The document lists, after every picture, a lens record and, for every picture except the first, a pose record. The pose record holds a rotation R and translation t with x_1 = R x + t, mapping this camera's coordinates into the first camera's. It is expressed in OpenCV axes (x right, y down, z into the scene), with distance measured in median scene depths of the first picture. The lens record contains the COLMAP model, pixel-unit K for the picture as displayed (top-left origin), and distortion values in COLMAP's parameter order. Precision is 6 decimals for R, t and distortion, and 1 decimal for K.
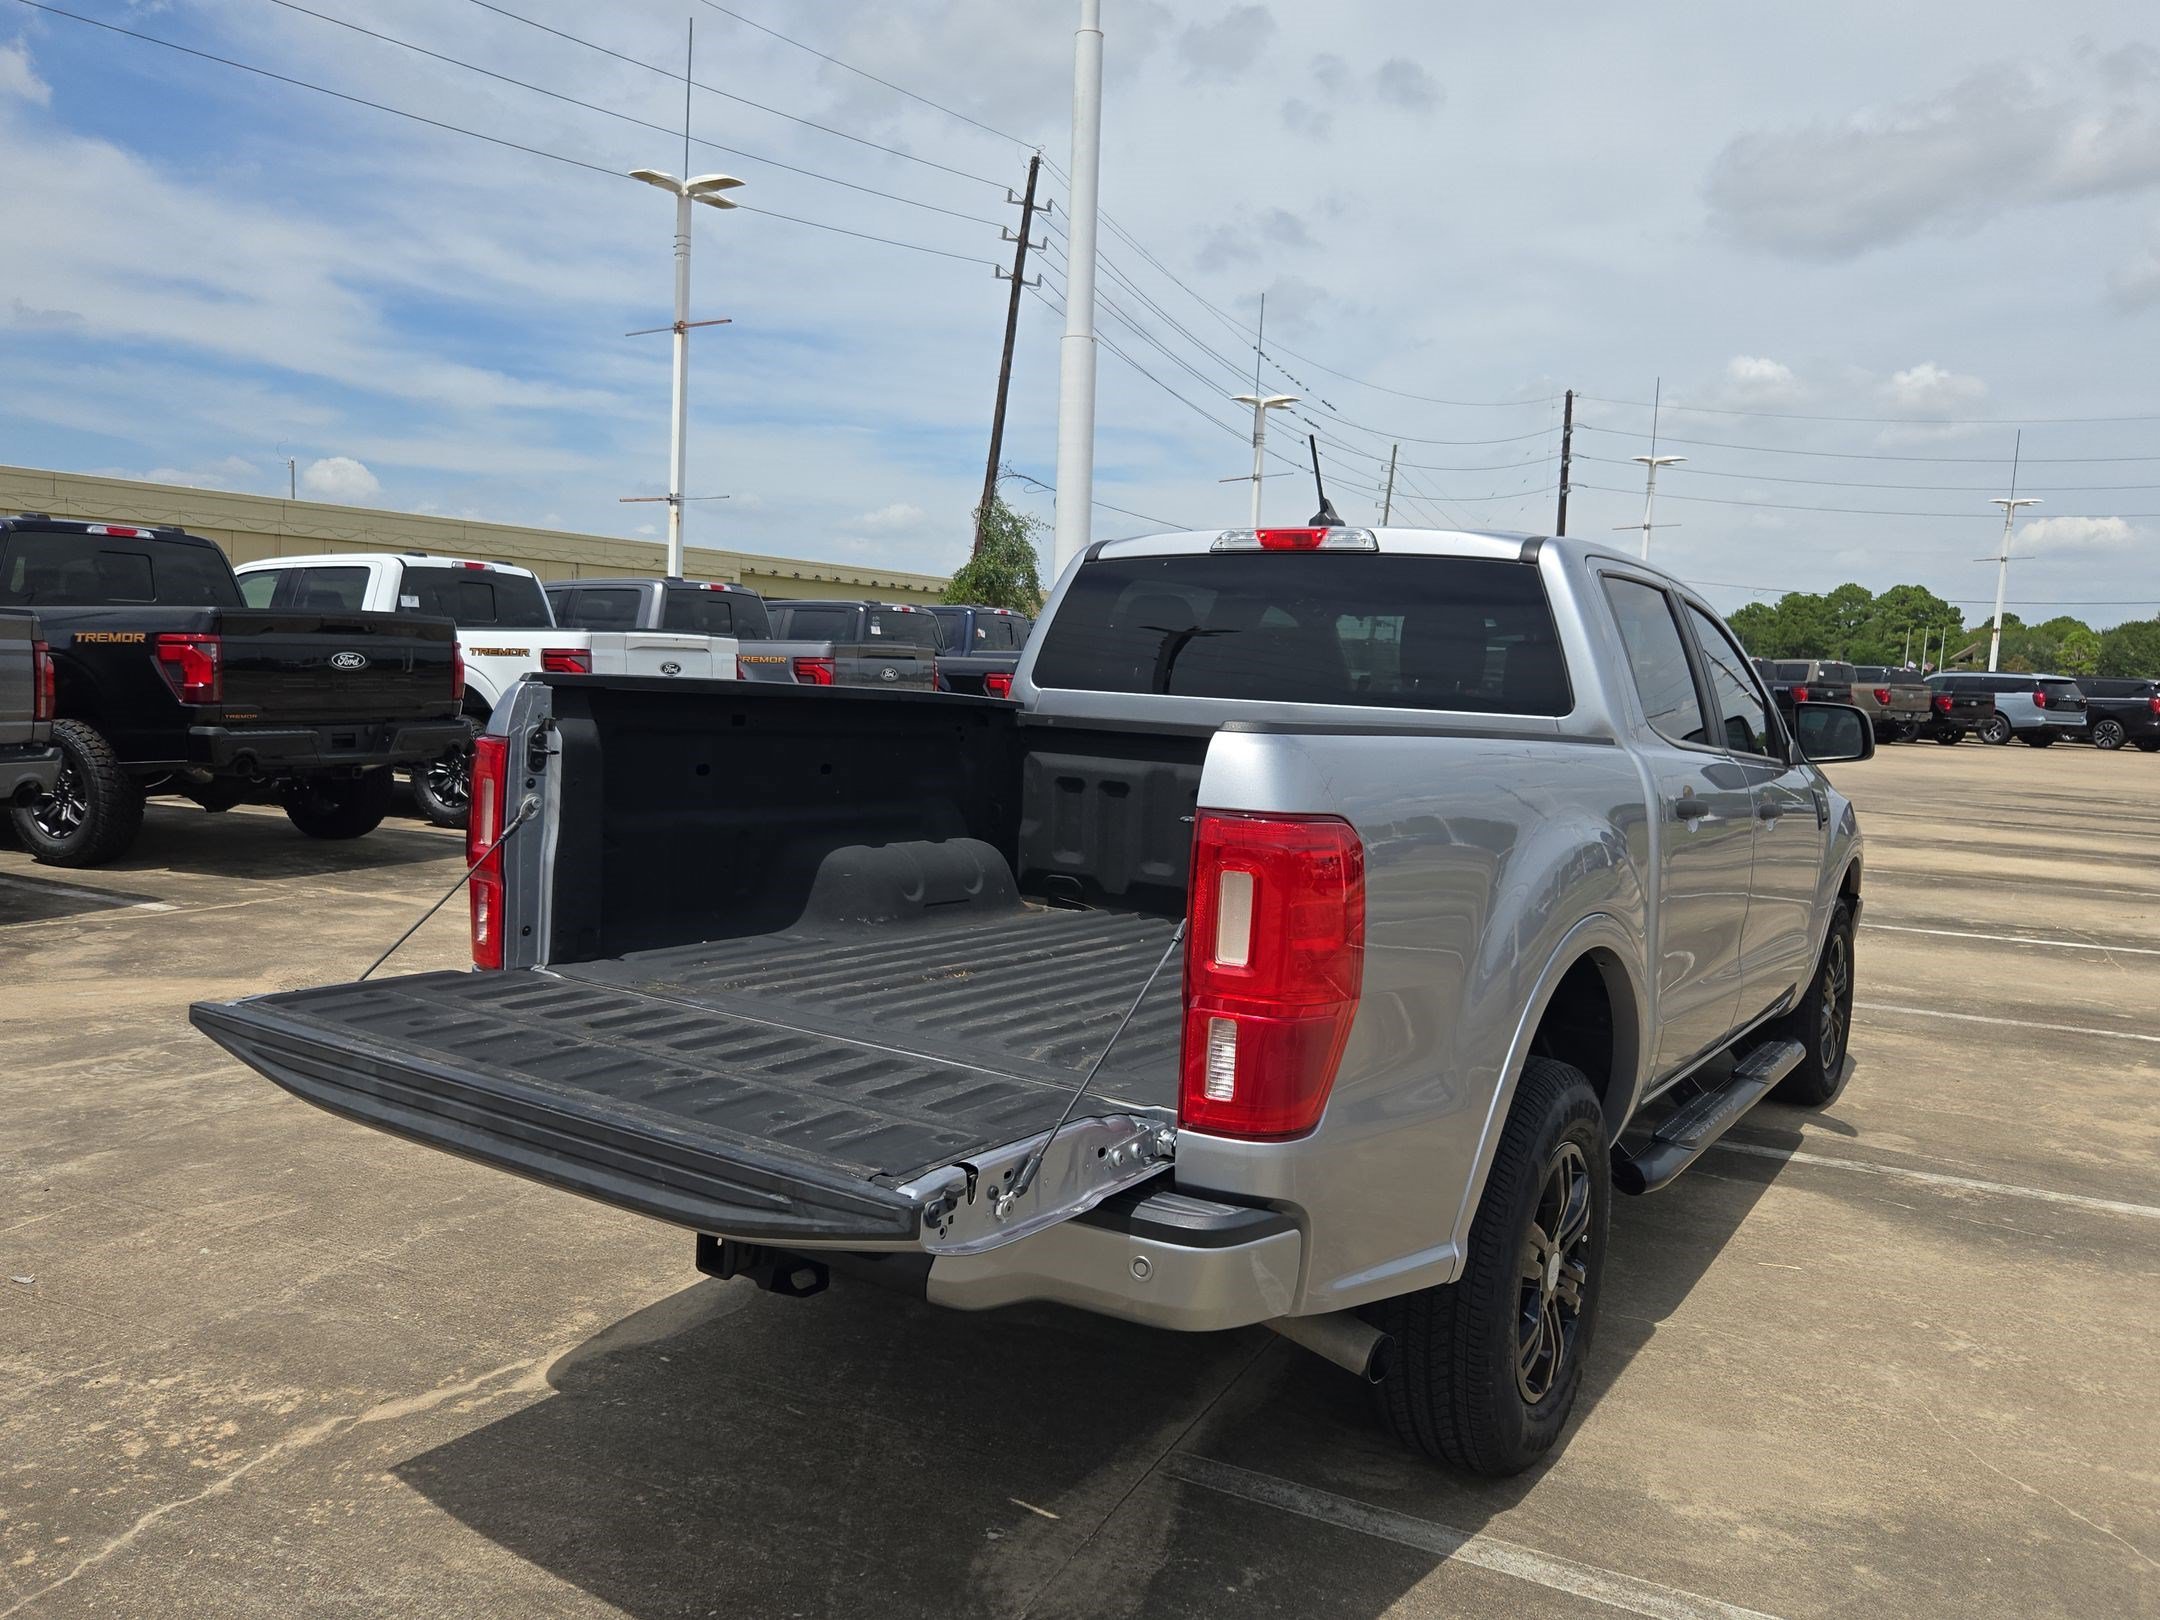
lens RADIAL K [[1610.8, 0, 1039.8], [0, 1610.8, 812.1], [0, 0, 1]] dist [0.031236, -0.004031]
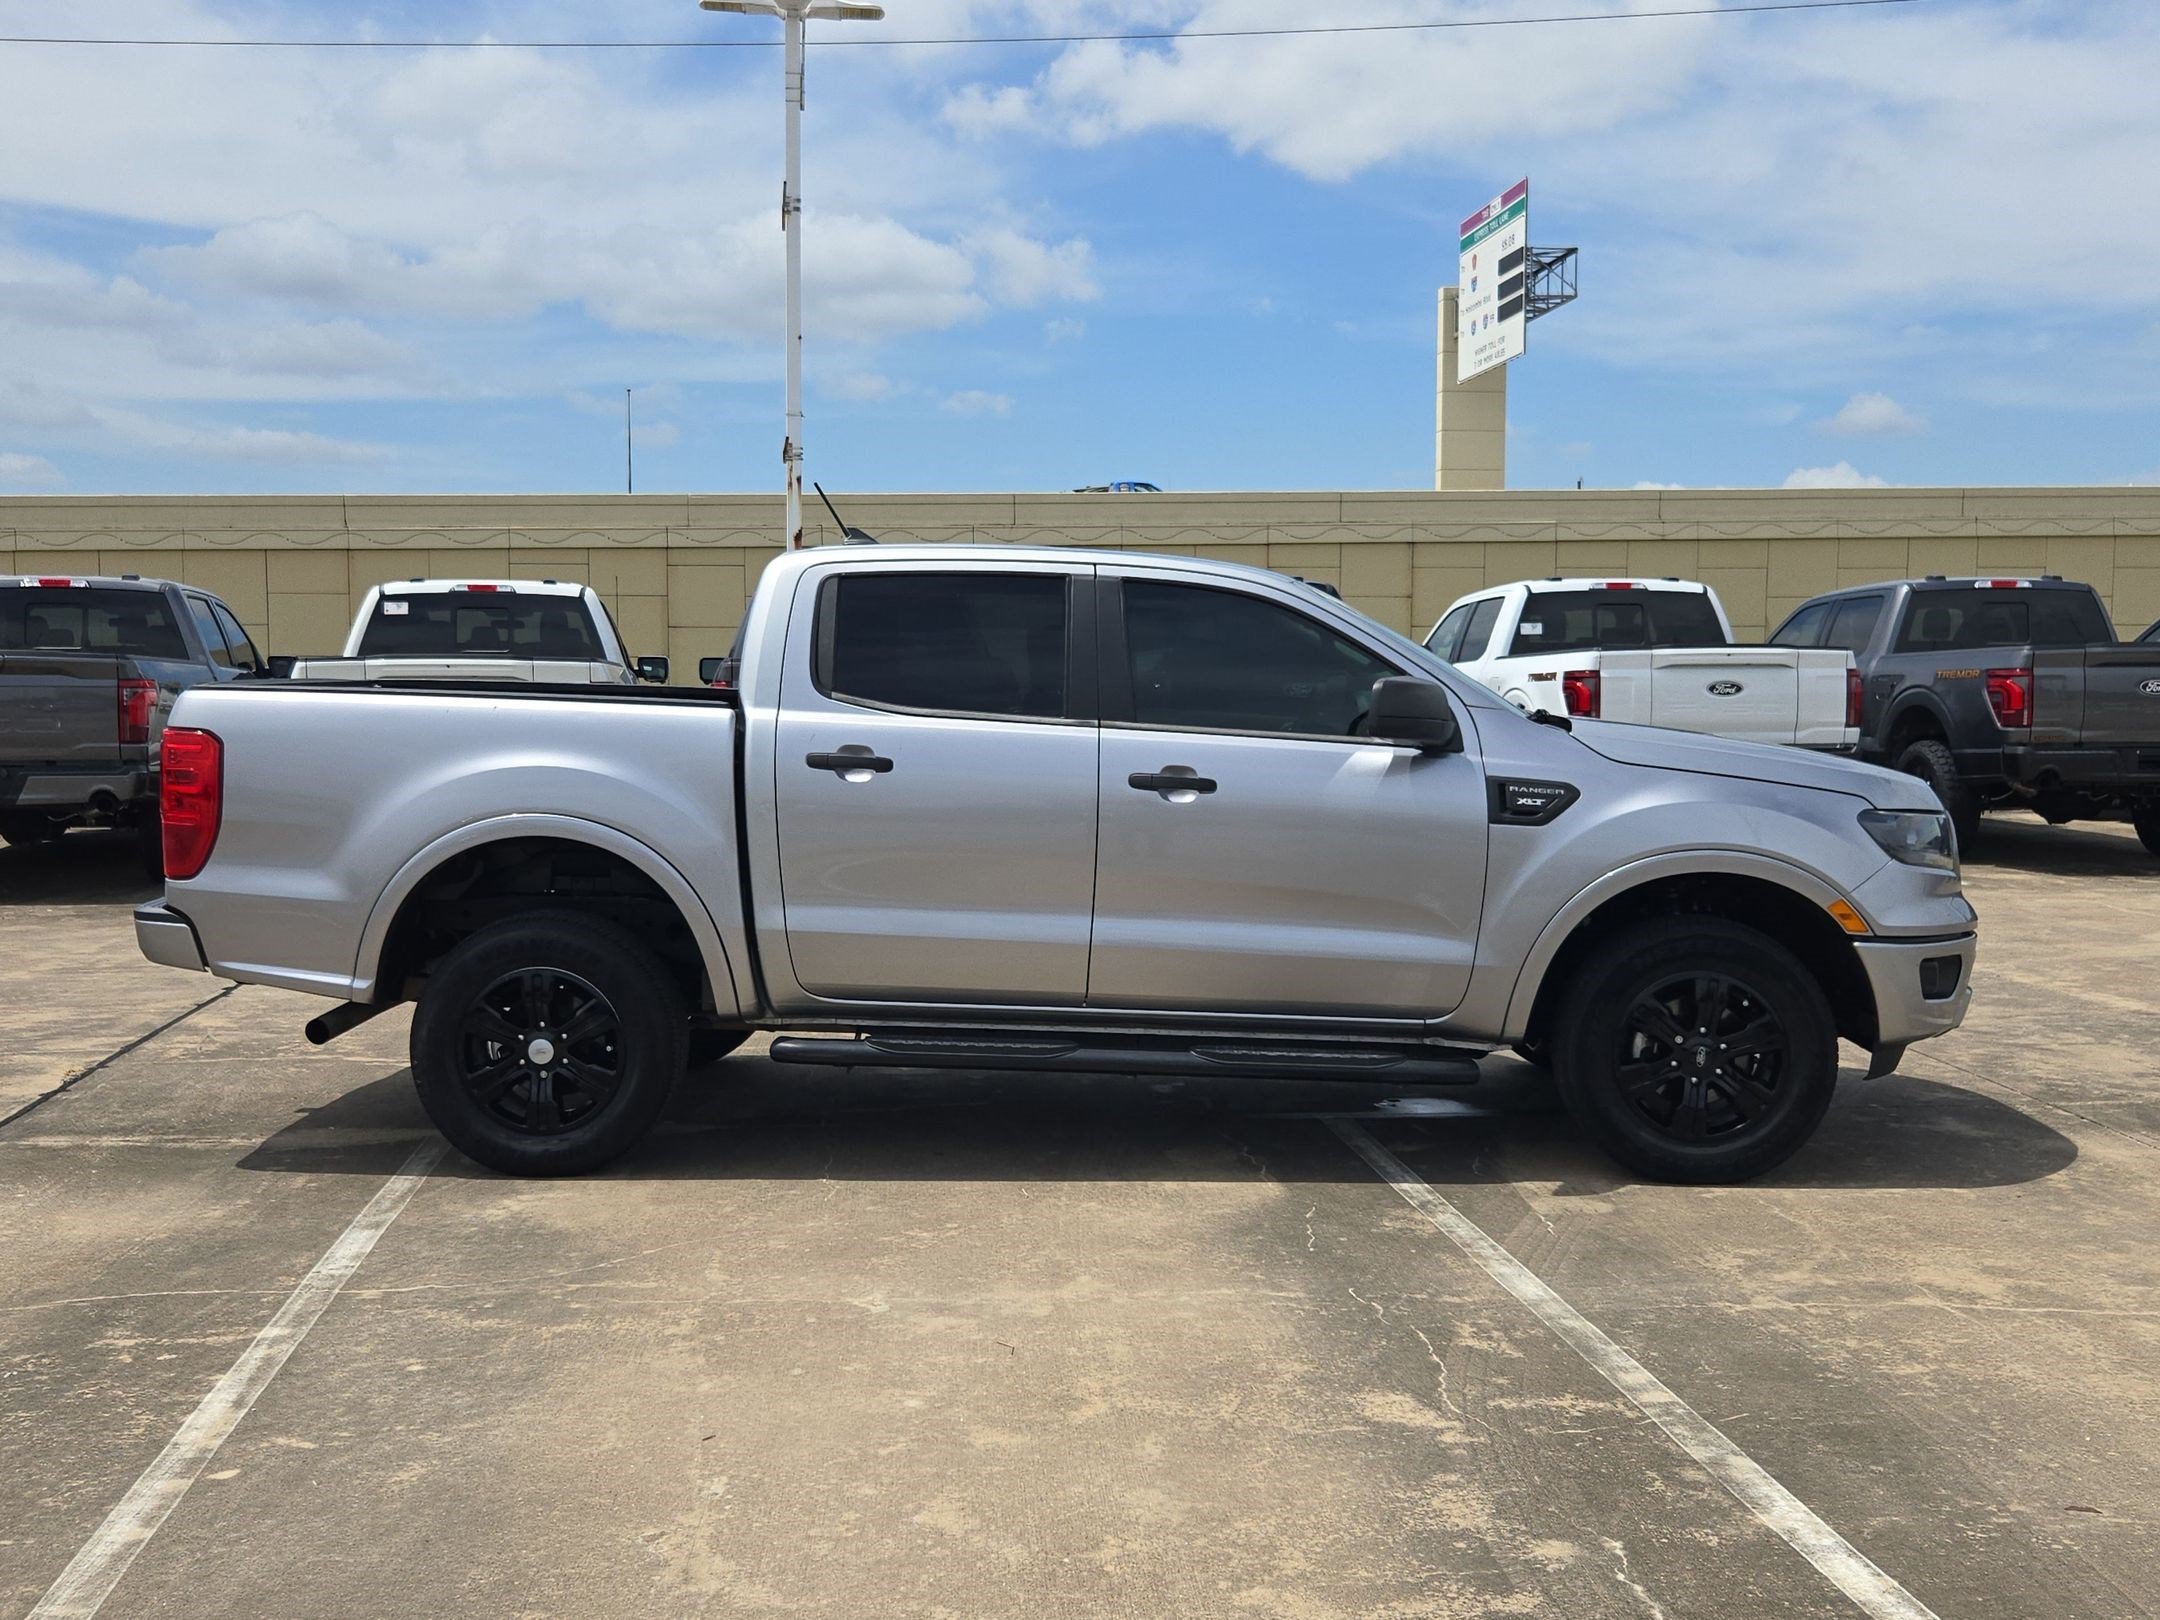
lens RADIAL K [[2211.2, 0, 1080.0], [0, 2211.2, 810.0], [0, 0, 1]] dist [0.060919, -0.000108]
pose [[0.515335, 0.016327, -0.856833, 1.741242], [-0.059181, 0.998110, -0.016575, 0.046921], [0.854943, 0.059250, 0.515327, 0.256420]]
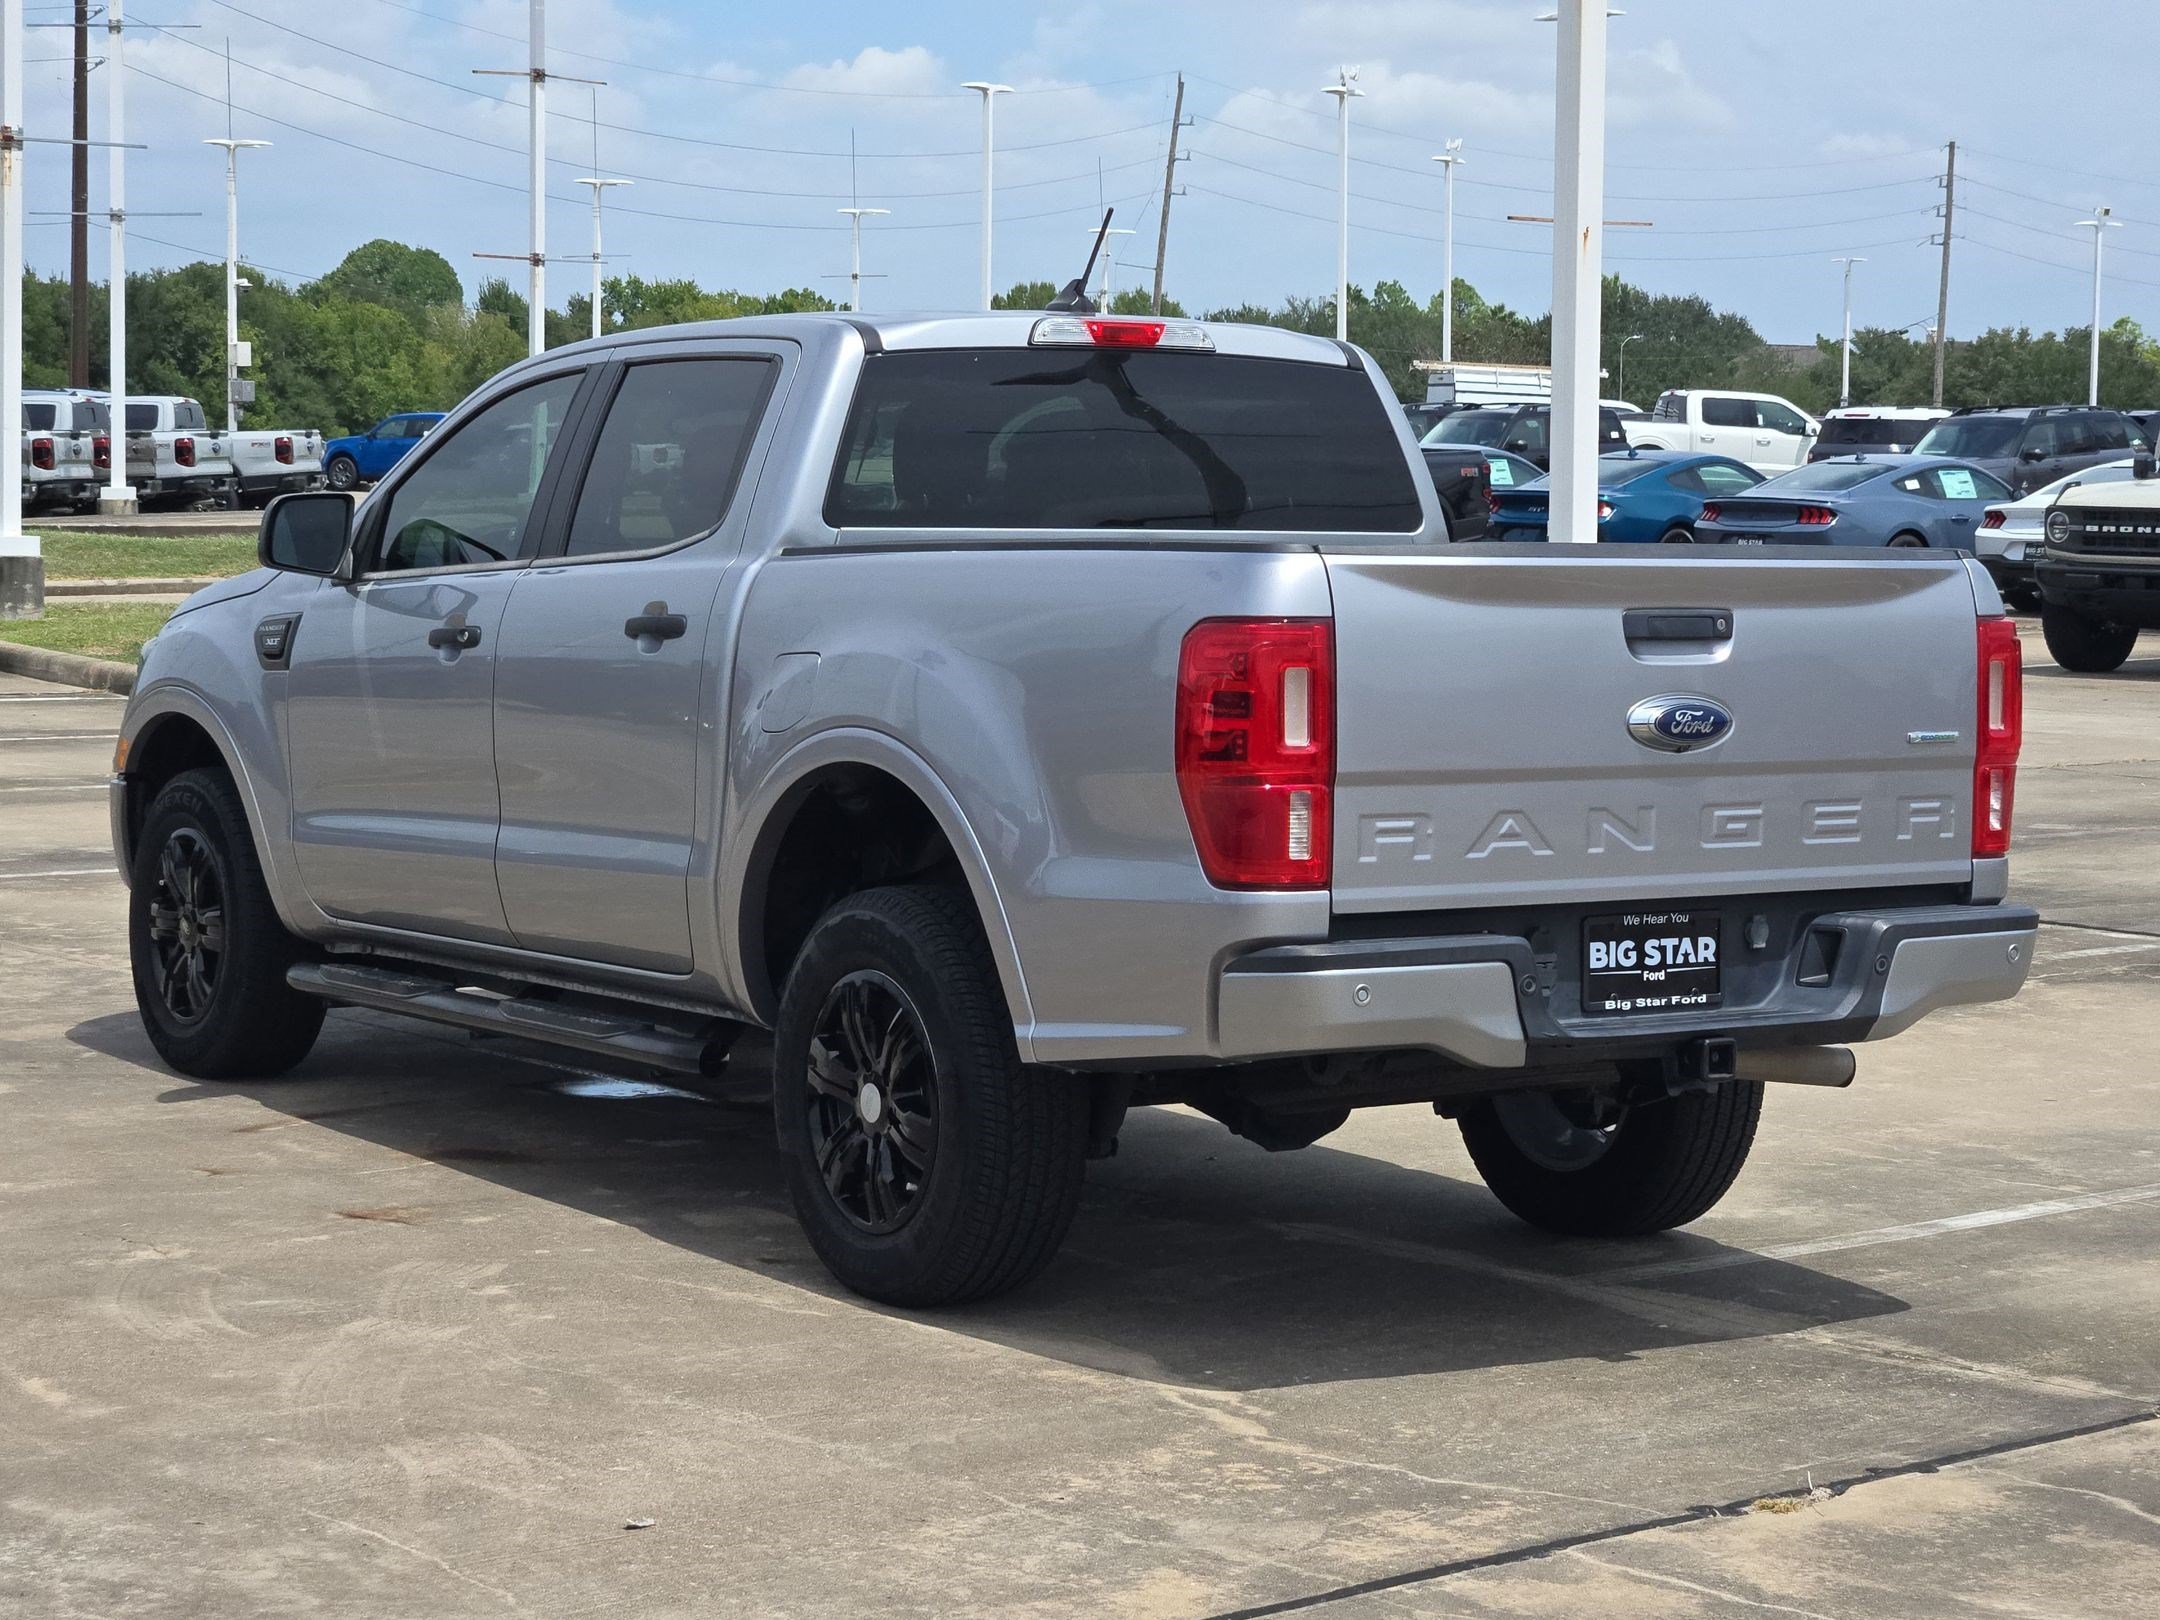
lens RADIAL K [[4716.6, 0, 1080.0], [0, 4716.6, 810.0], [0, 0, 1]] dist [-1.105213, 15.504285]
pose [[0.383216, -0.107488, 0.917383, -1.963721], [0.090178, 0.992815, 0.078656, -0.111841], [-0.919246, 0.052585, 0.390155, 0.100595]]
